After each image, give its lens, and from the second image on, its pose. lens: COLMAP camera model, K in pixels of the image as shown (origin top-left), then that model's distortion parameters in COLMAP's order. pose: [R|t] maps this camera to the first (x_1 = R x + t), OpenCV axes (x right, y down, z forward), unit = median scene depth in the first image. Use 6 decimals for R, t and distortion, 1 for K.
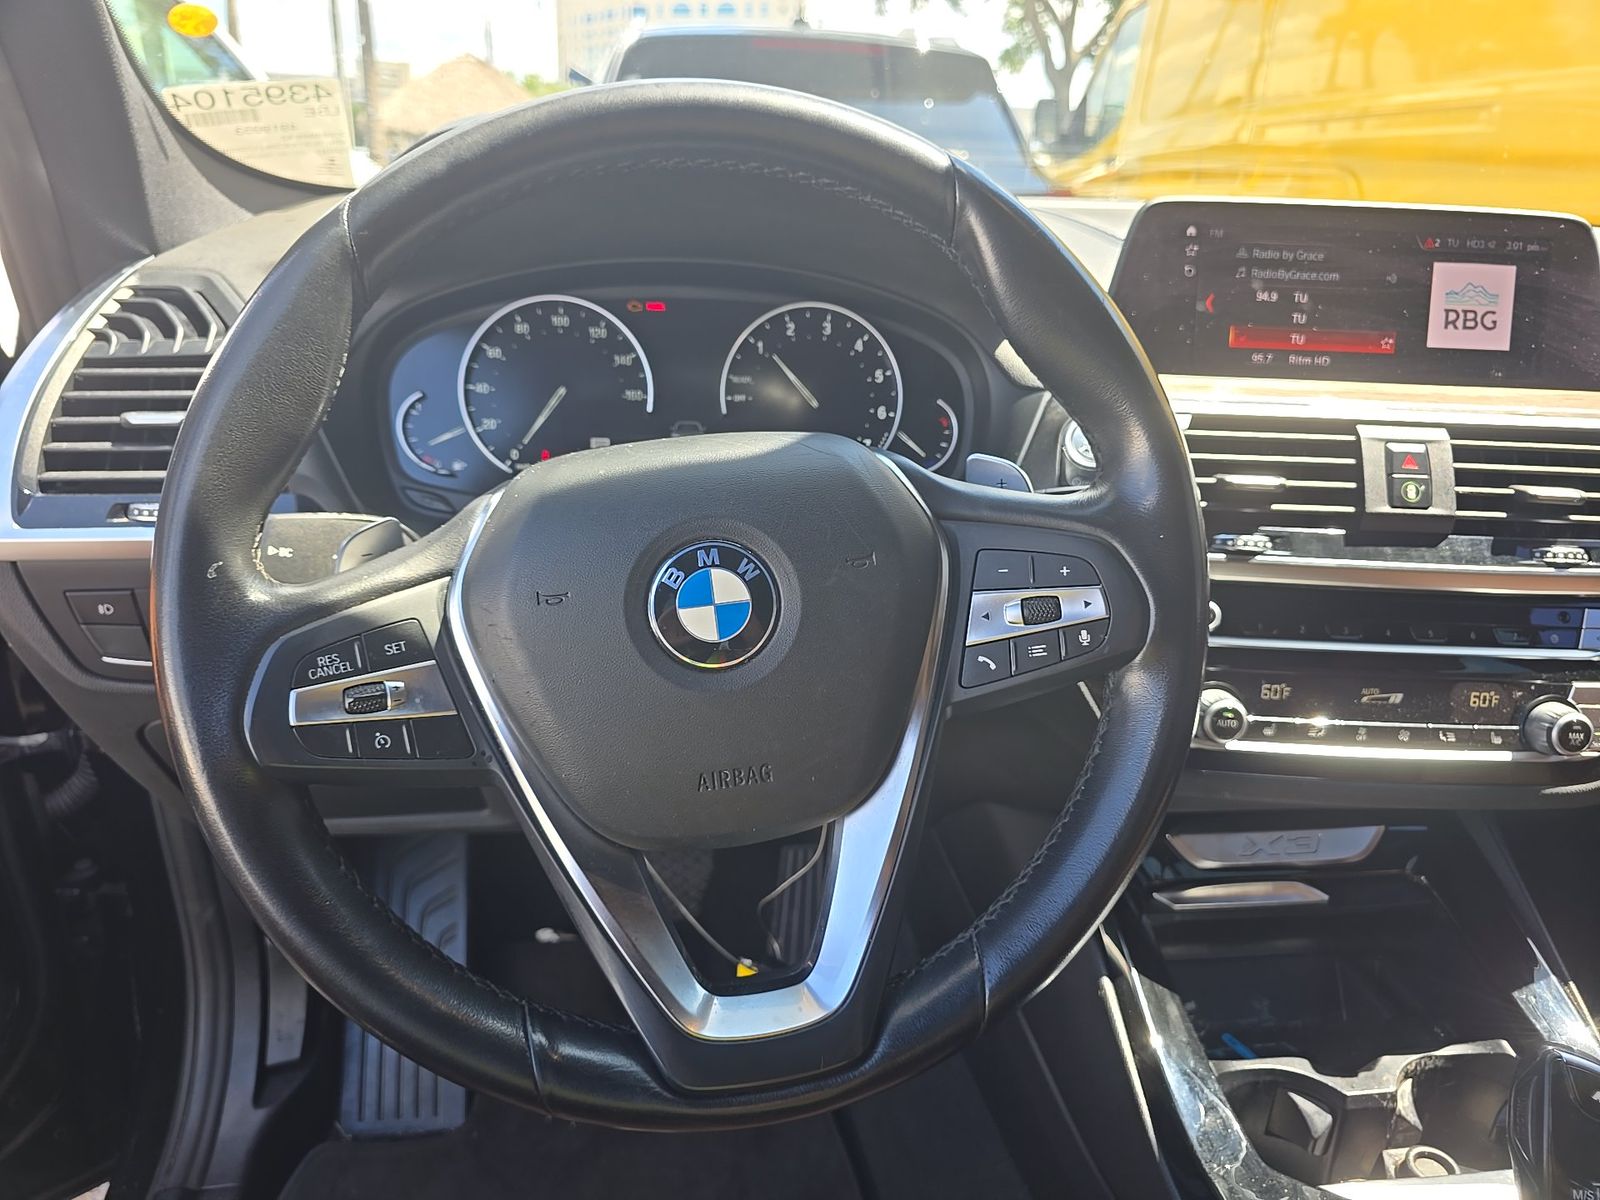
lens RADIAL K [[1091.6, 0, 801.3], [0, 1091.6, 594.0], [0, 0, 1]] dist [0.038780, -0.046969]
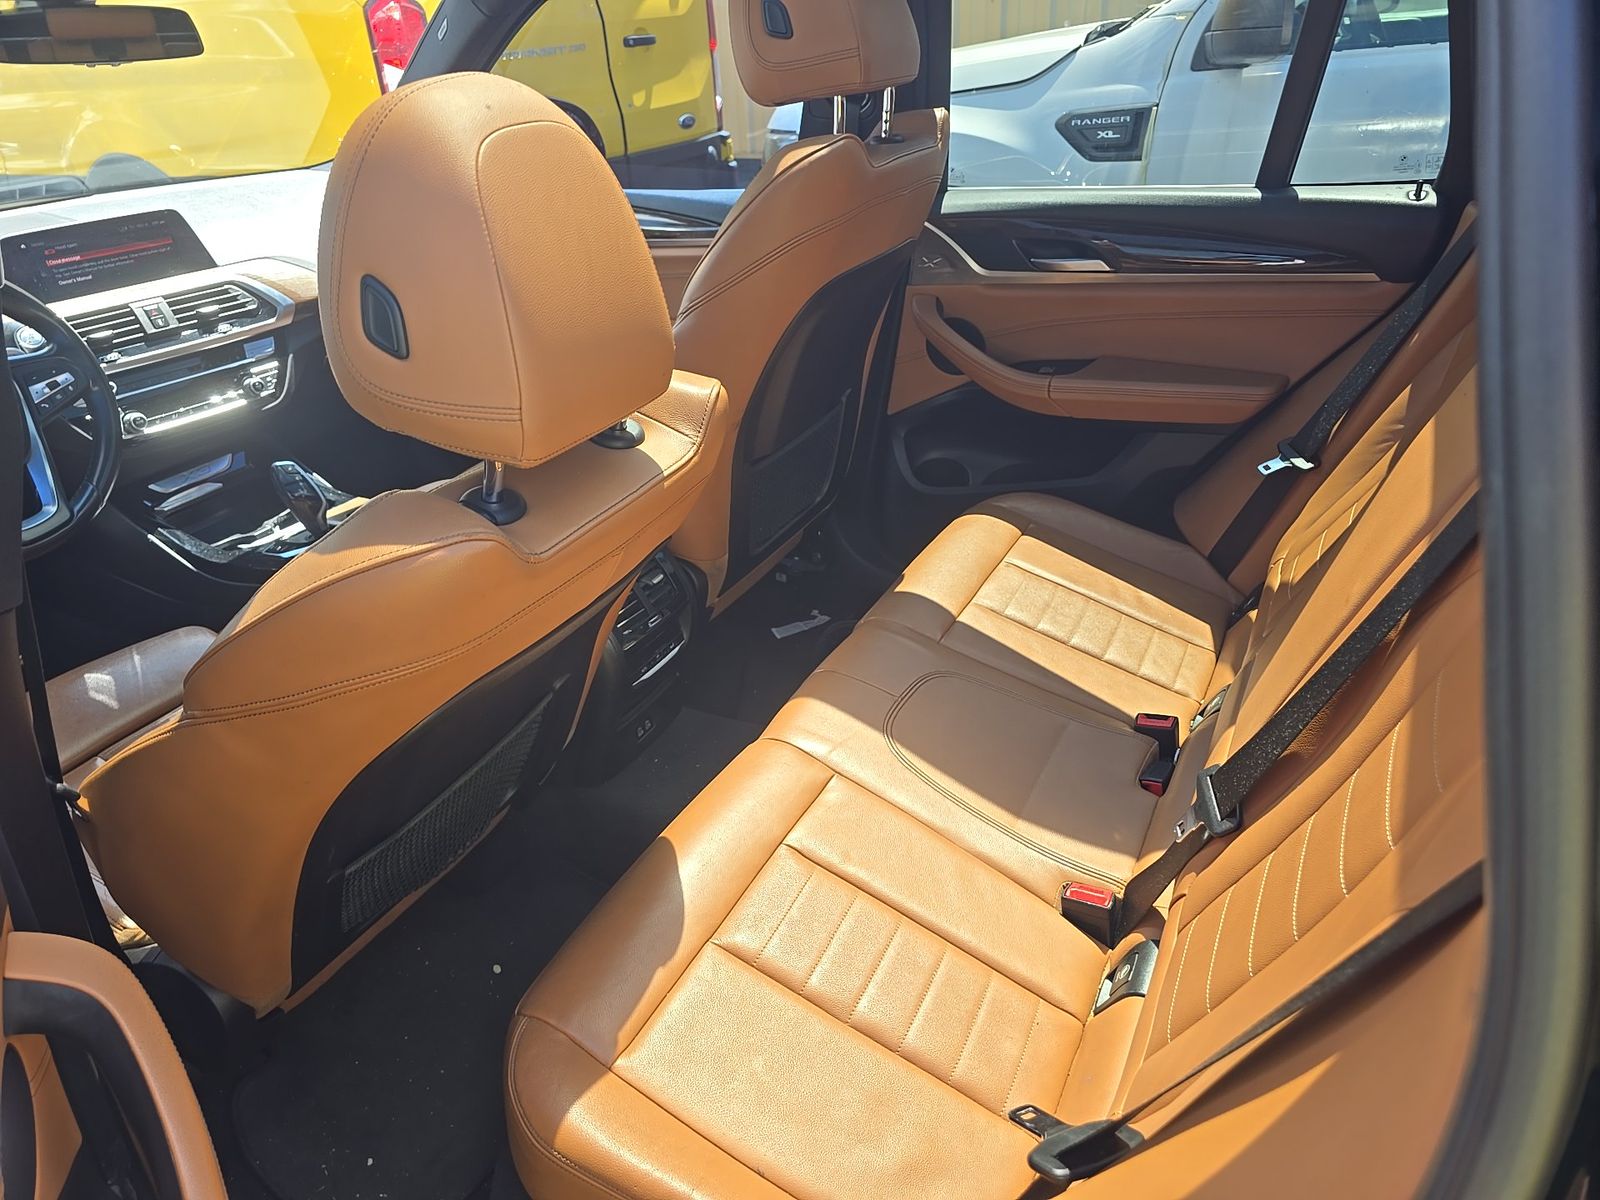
lens RADIAL K [[1091.6, 0, 809.6], [0, 1091.6, 593.8], [0, 0, 1]] dist [0.038780, -0.046969]
pose [[0.555111, -0.447262, 0.701290, -0.734058], [0.360404, 0.889203, 0.281827, 0.302366], [-0.749640, 0.096303, 0.654802, -1.843203]]
